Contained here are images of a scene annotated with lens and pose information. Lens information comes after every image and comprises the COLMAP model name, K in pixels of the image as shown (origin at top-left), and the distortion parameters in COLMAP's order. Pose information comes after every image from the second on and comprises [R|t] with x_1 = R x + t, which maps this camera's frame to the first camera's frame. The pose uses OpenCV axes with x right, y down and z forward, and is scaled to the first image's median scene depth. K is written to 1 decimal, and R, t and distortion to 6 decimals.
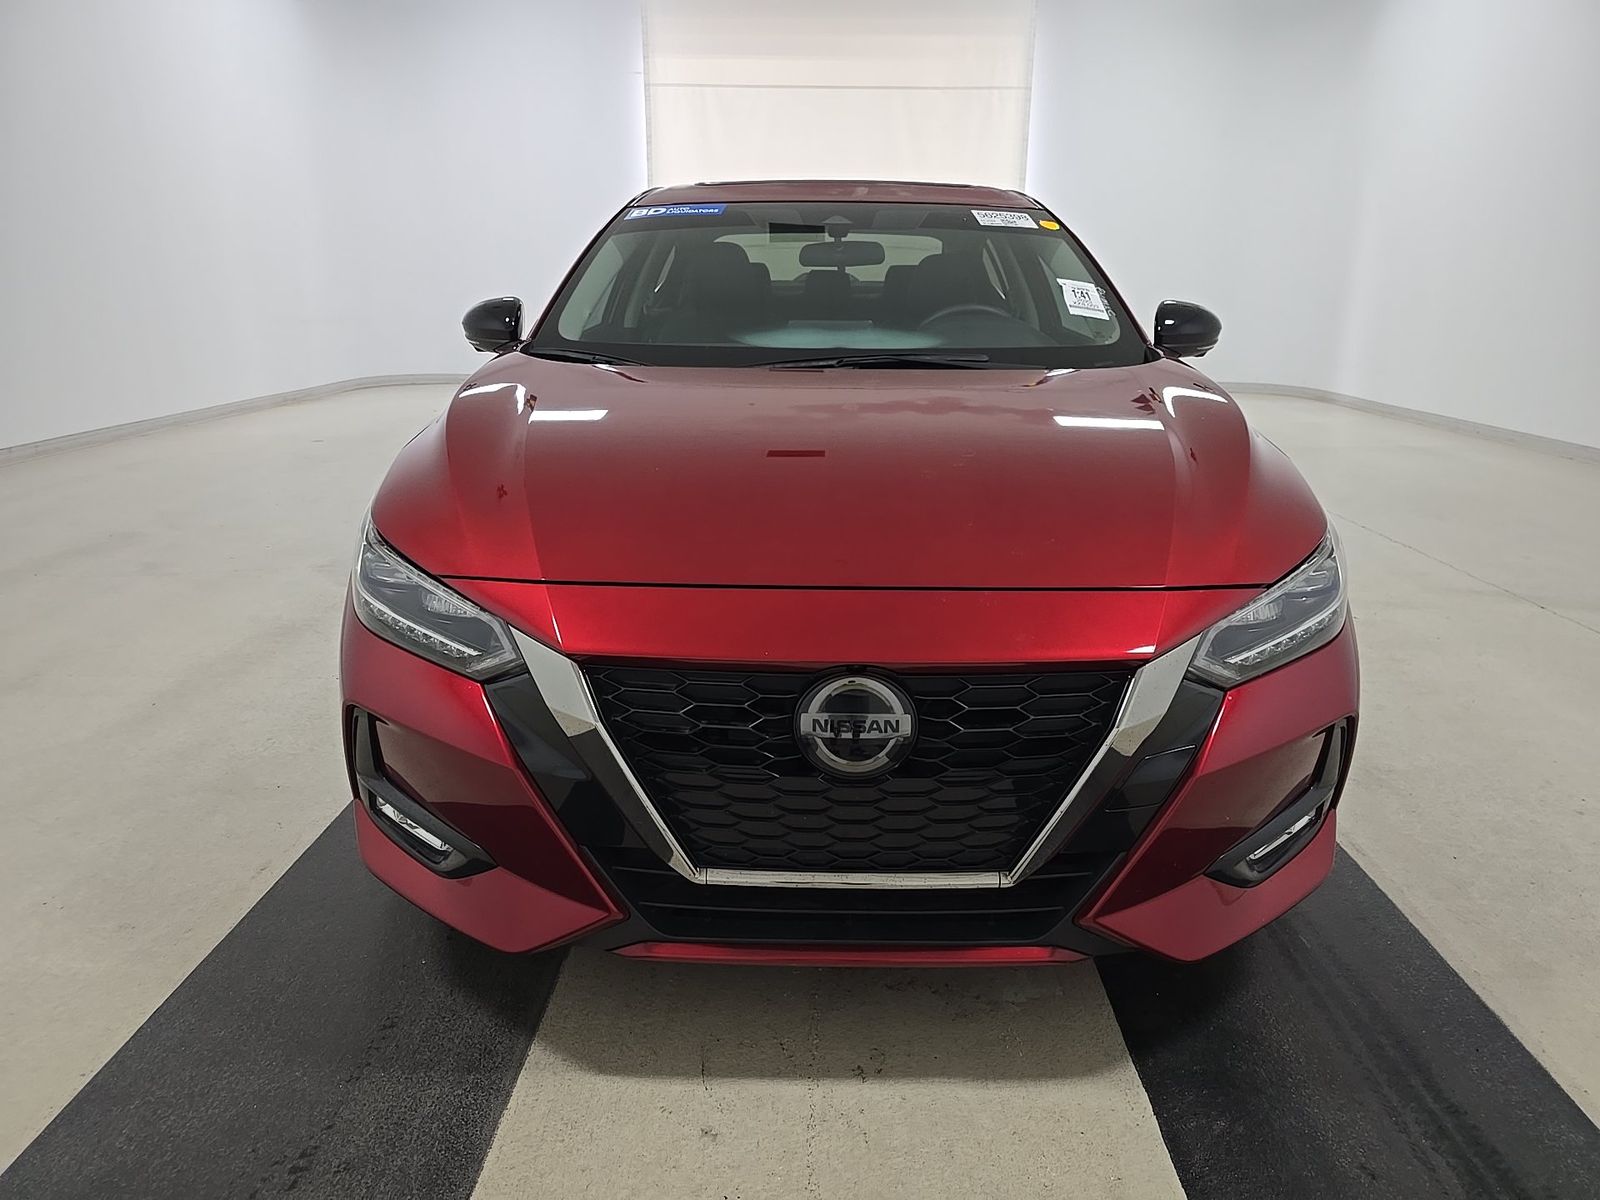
lens RADIAL K [[1140.1, 0, 792.2], [0, 1140.1, 618.7], [0, 0, 1]] dist [0.045327, -0.086135]
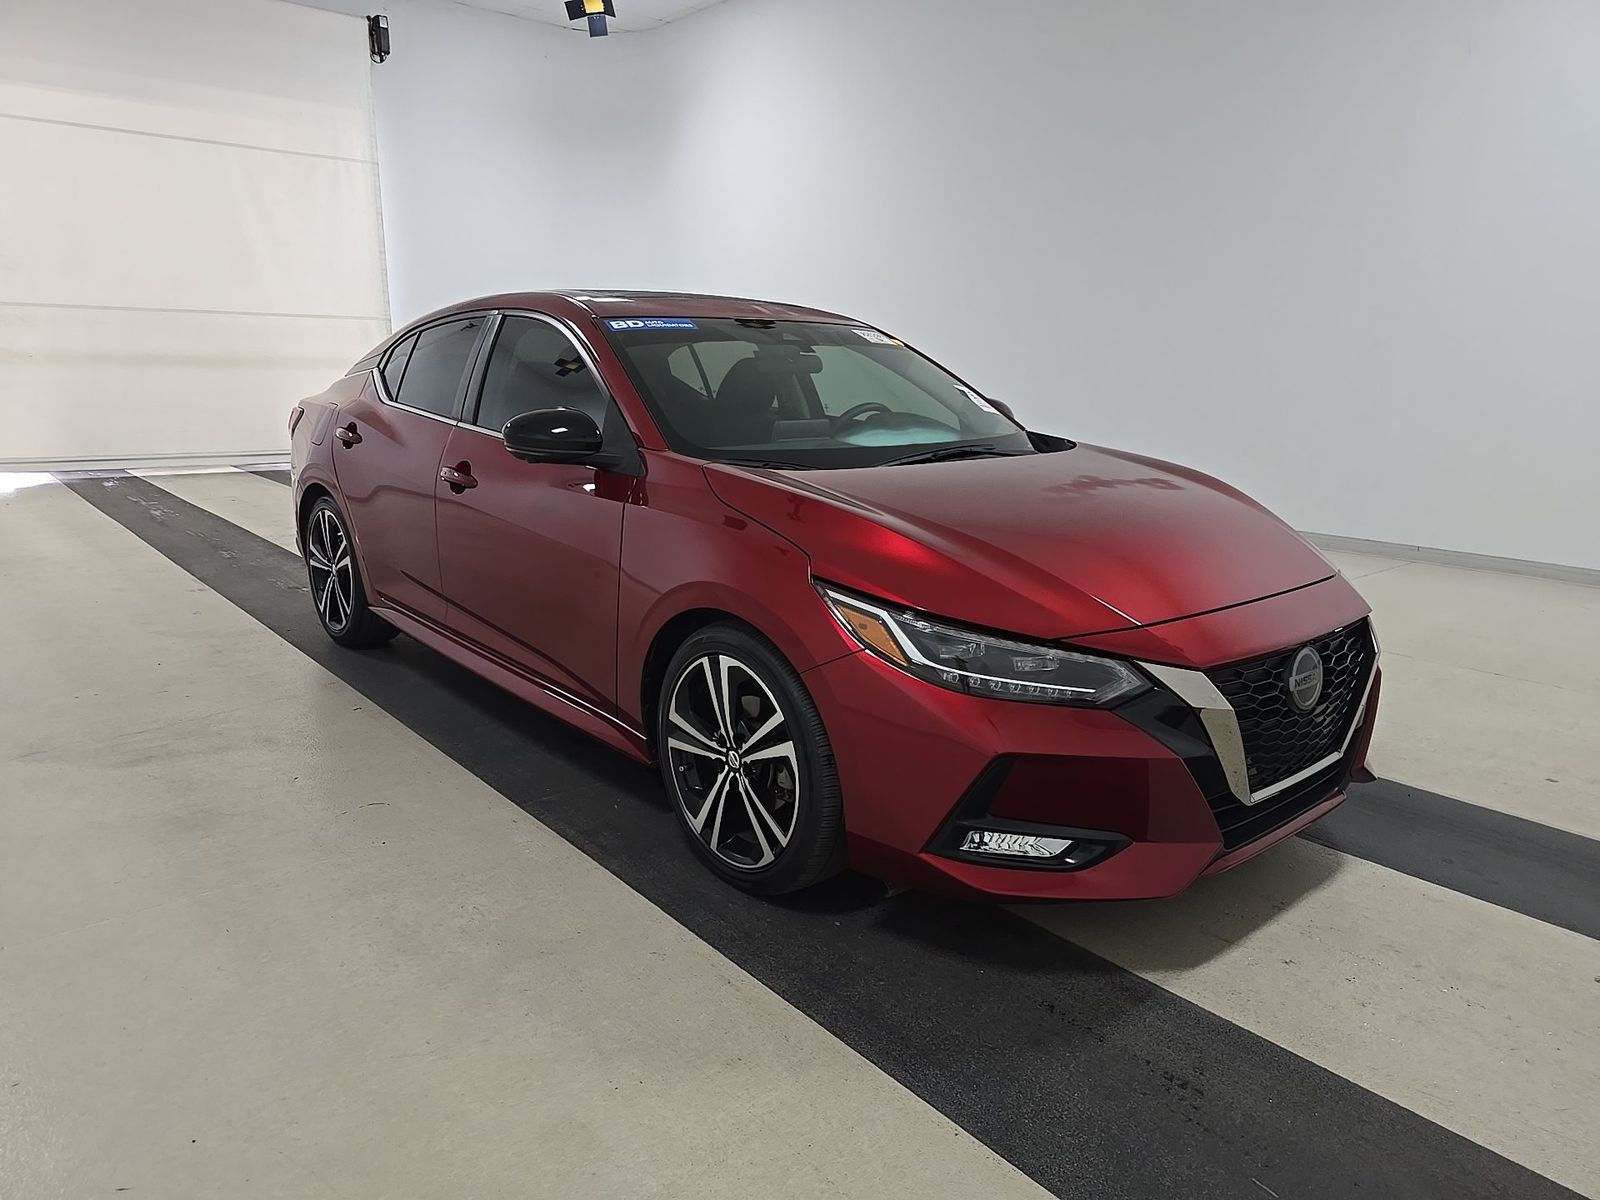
lens RADIAL K [[1184.1, 0, 789.2], [0, 1184.1, 600.4], [0, 0, 1]] dist [0.057463, -0.078391]
pose [[0.720757, -0.137602, 0.679393, -0.894867], [0.182329, 0.983221, 0.005708, -0.088267], [-0.668778, 0.119759, 0.733753, 0.125511]]
